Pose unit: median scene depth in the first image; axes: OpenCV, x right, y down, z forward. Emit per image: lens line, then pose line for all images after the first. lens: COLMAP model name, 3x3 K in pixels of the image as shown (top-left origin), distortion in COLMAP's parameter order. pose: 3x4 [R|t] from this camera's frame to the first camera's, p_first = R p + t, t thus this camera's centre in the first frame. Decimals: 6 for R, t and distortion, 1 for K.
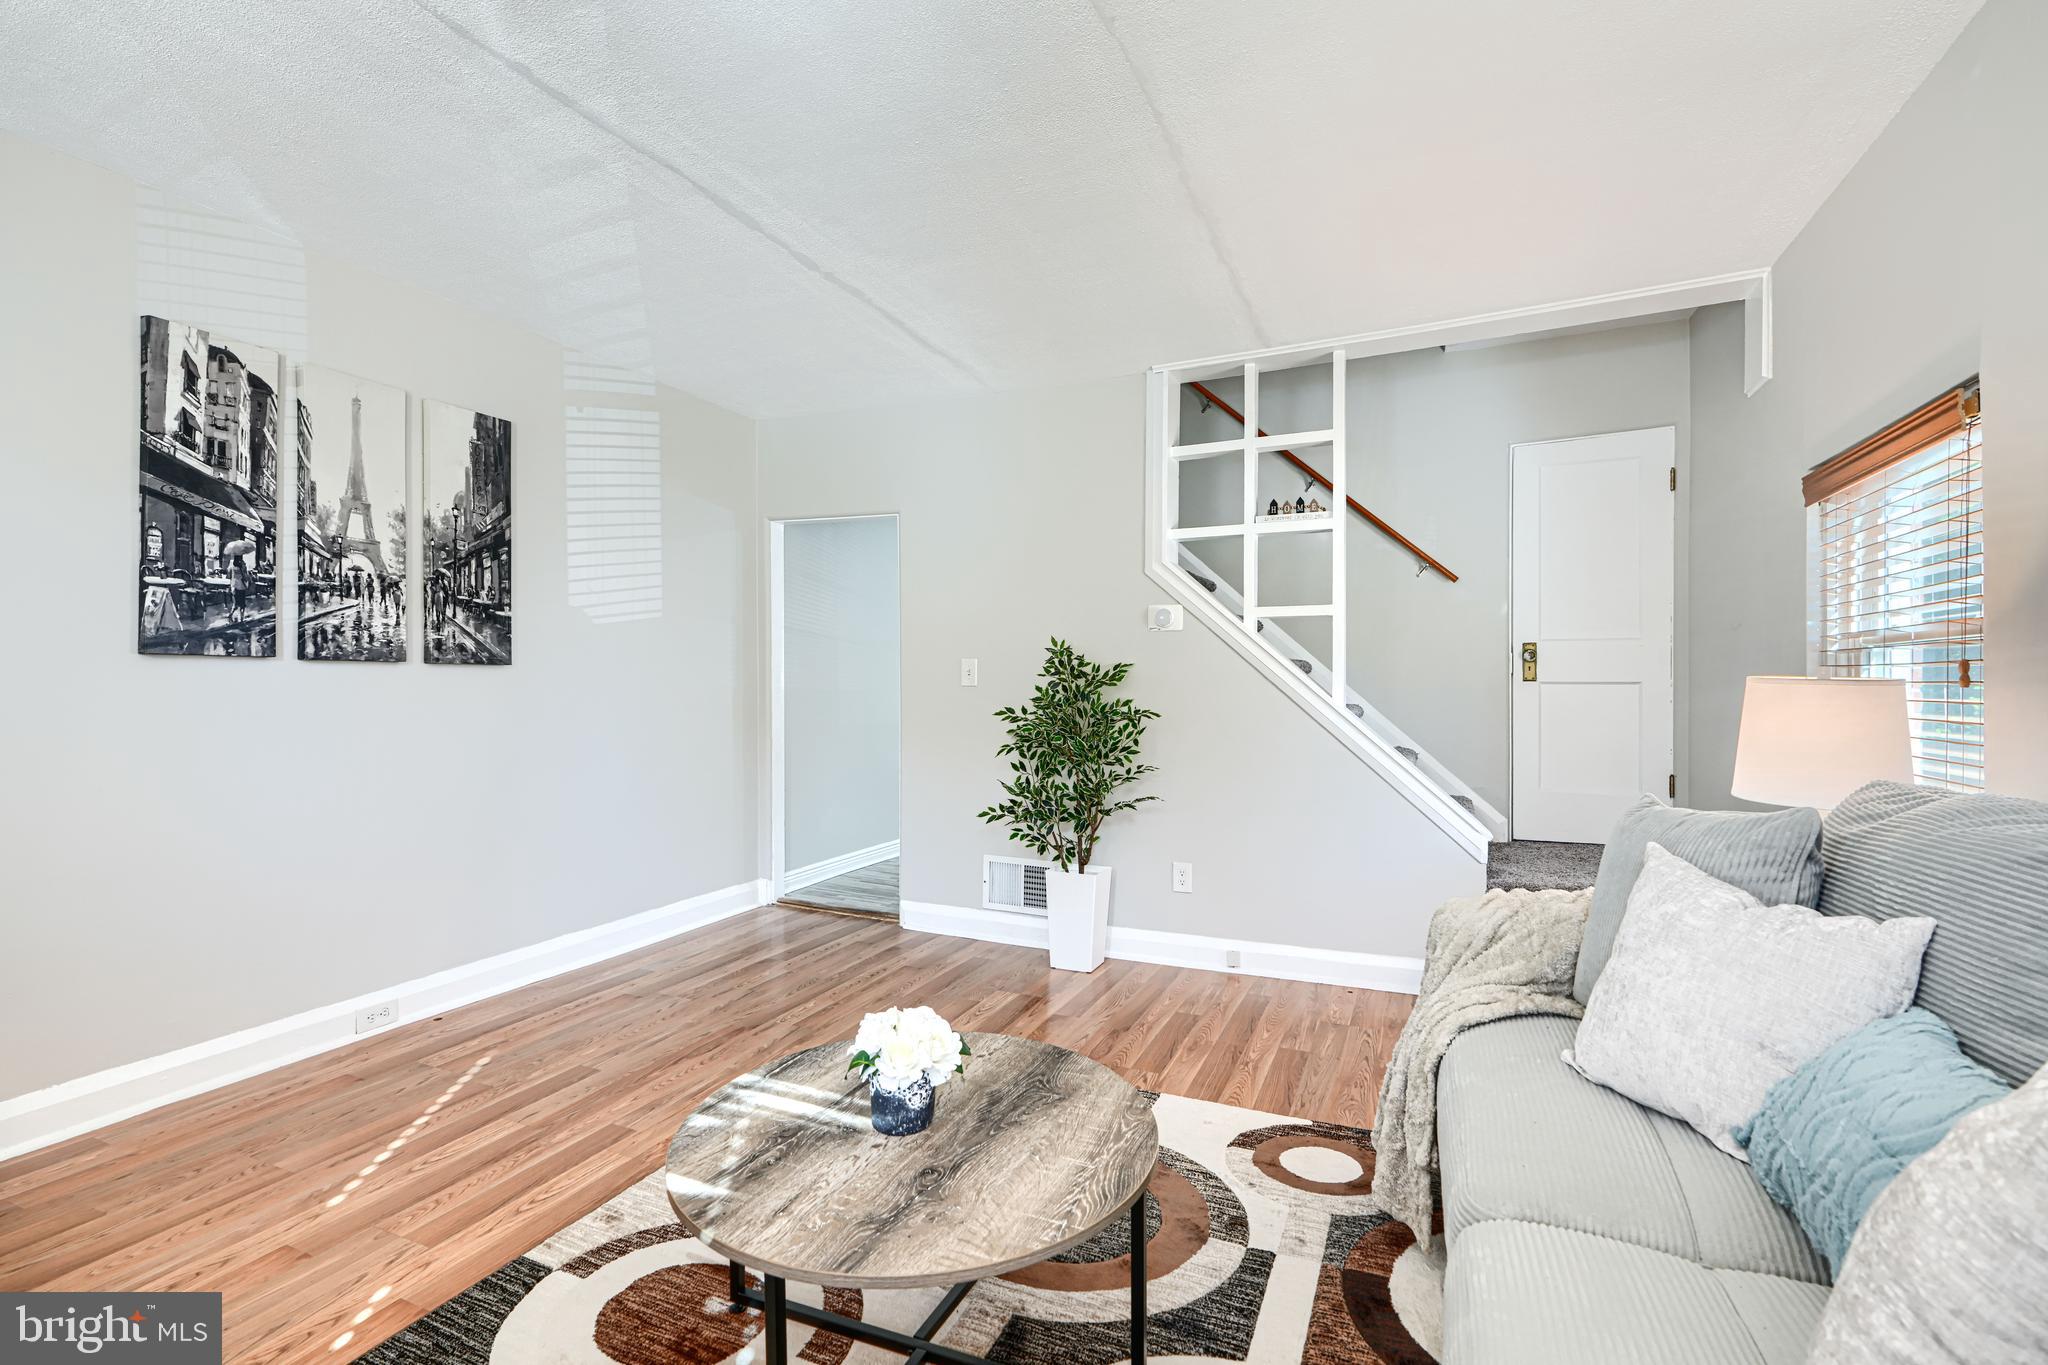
lens RADIAL K [[928.3, 0, 1021.1], [0, 928.3, 681.7], [0, 0, 1]] dist [-0.000331, 0.002440]
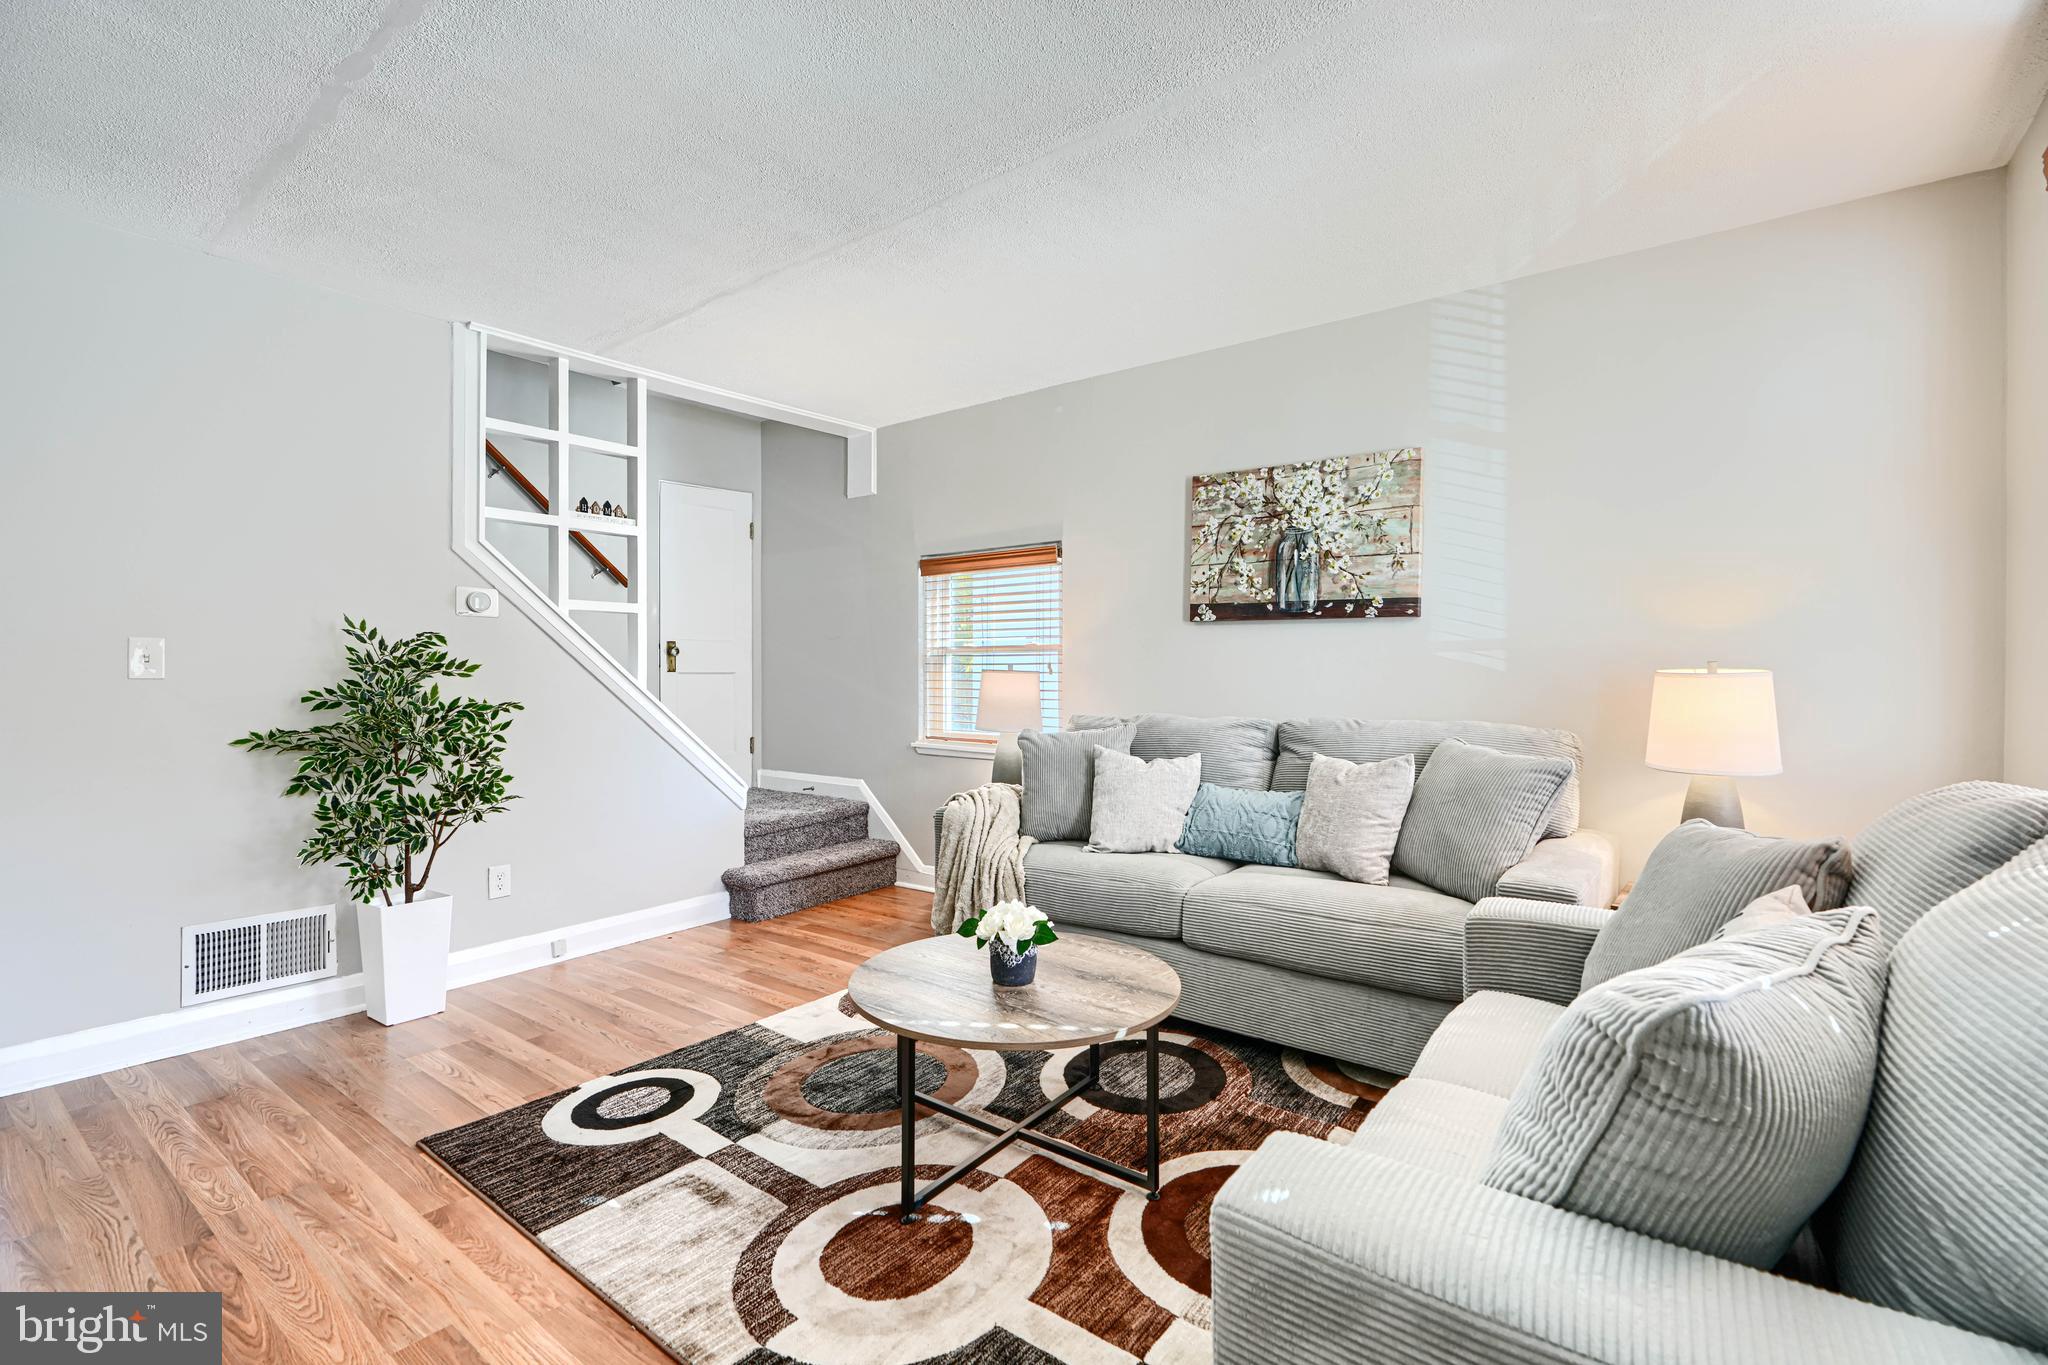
lens RADIAL K [[928.3, 0, 1034.8], [0, 928.3, 675.7], [0, 0, 1]] dist [-0.000331, 0.002440]
pose [[0.220839, -0.003347, 0.975305, -0.692860], [0.002200, 0.999993, 0.002934, 0.002163], [-0.975308, 0.001498, 0.220845, 0.299949]]
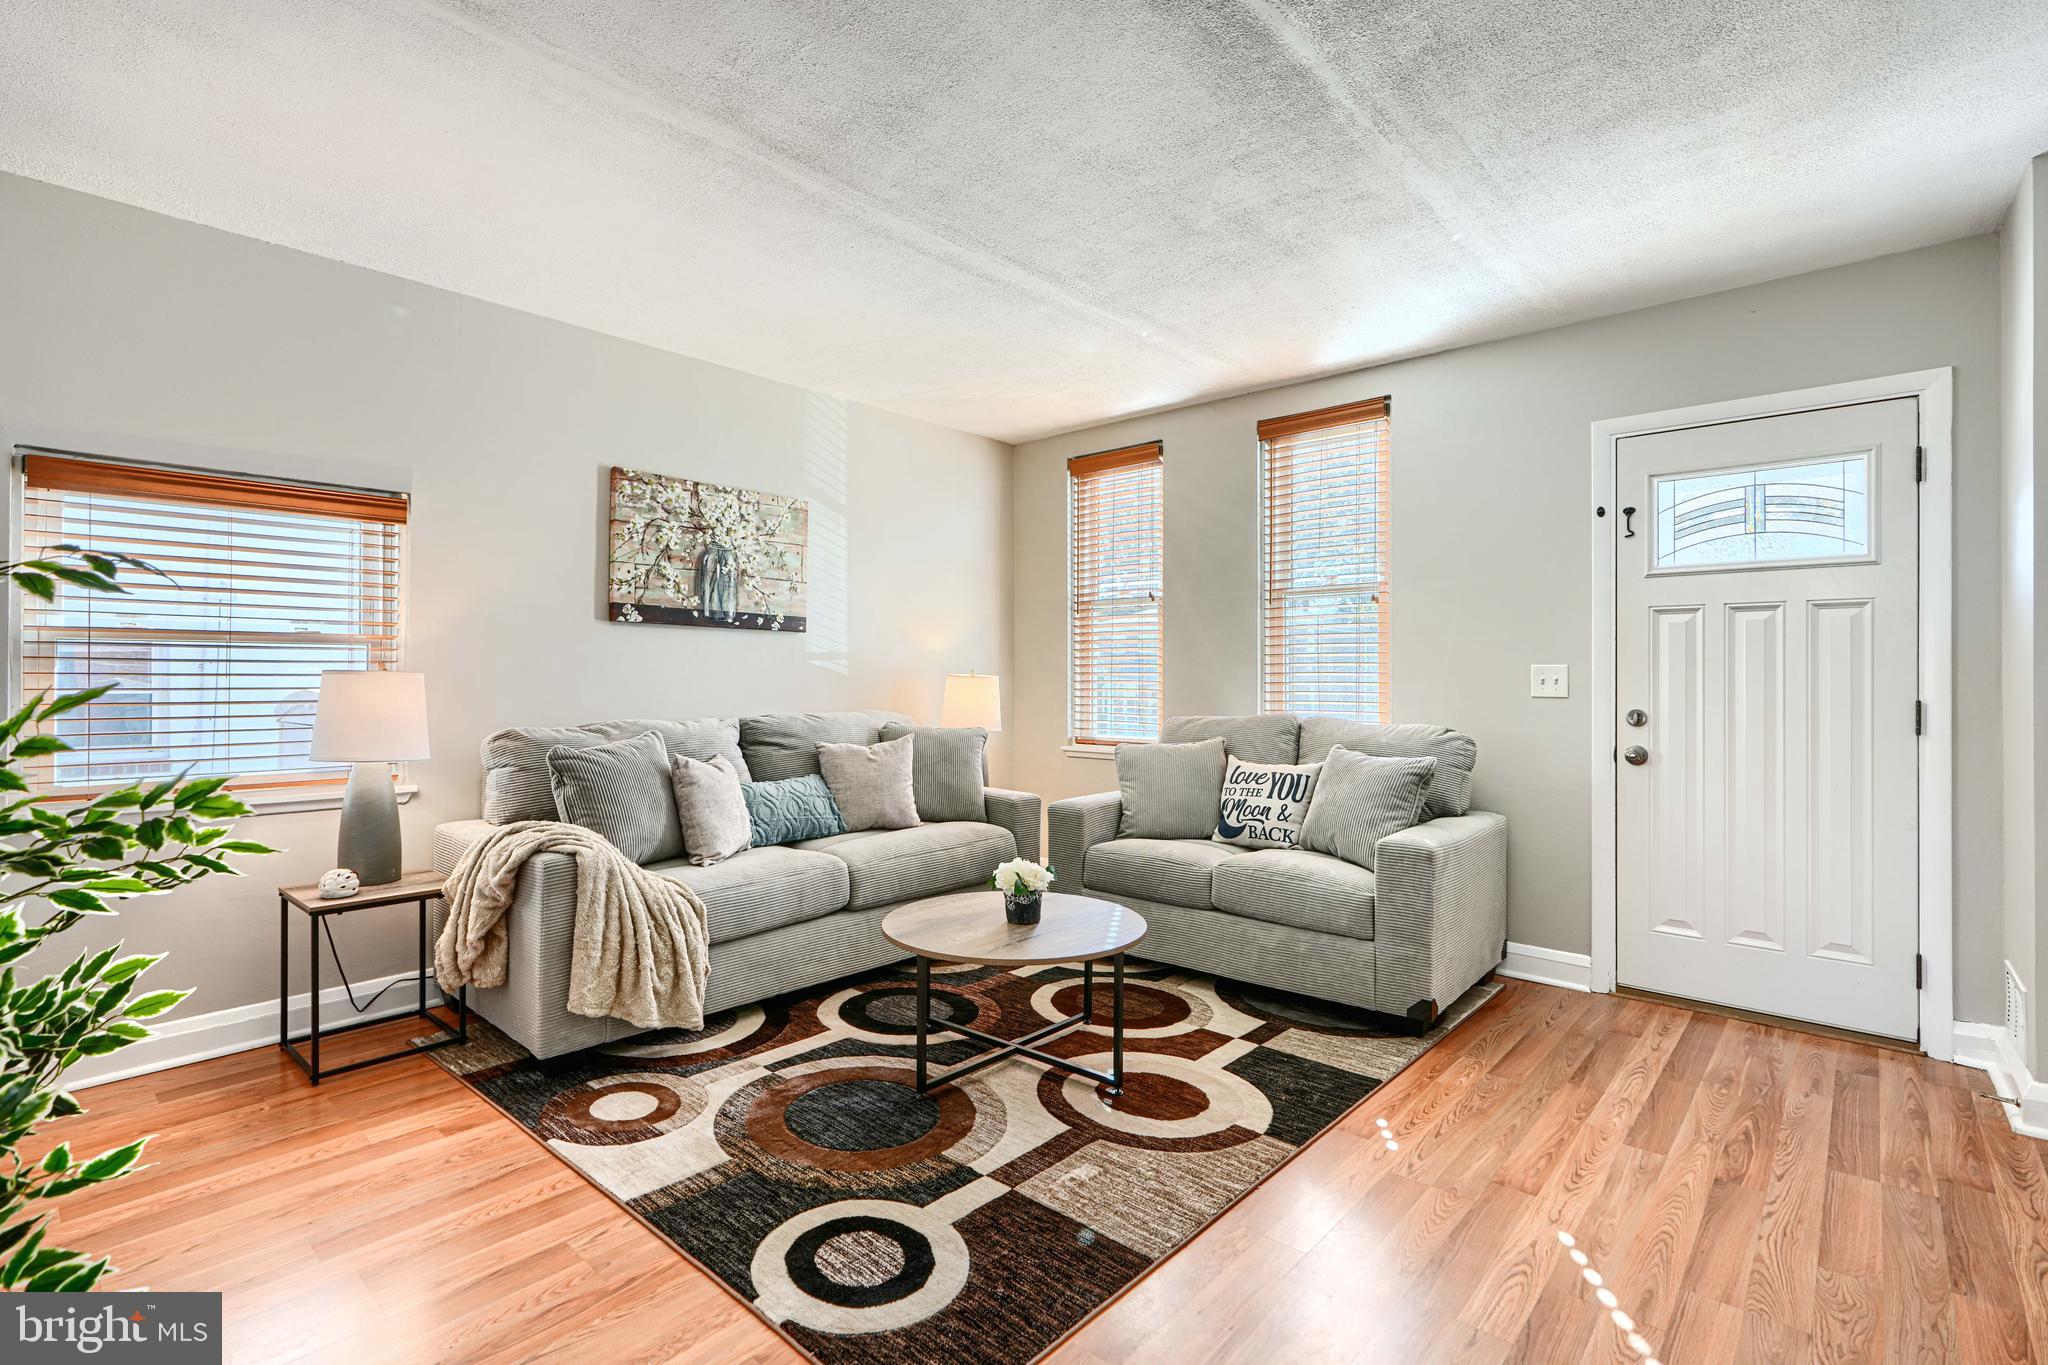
lens RADIAL K [[938.0, 0, 1018.1], [0, 938.0, 674.9], [0, 0, 1]] dist [0.000105, -0.000017]
pose [[-0.953201, -0.002373, 0.302327, -0.304695], [-0.002086, 0.999997, 0.001273, -0.001094], [-0.302329, 0.000582, -0.953204, 1.254972]]
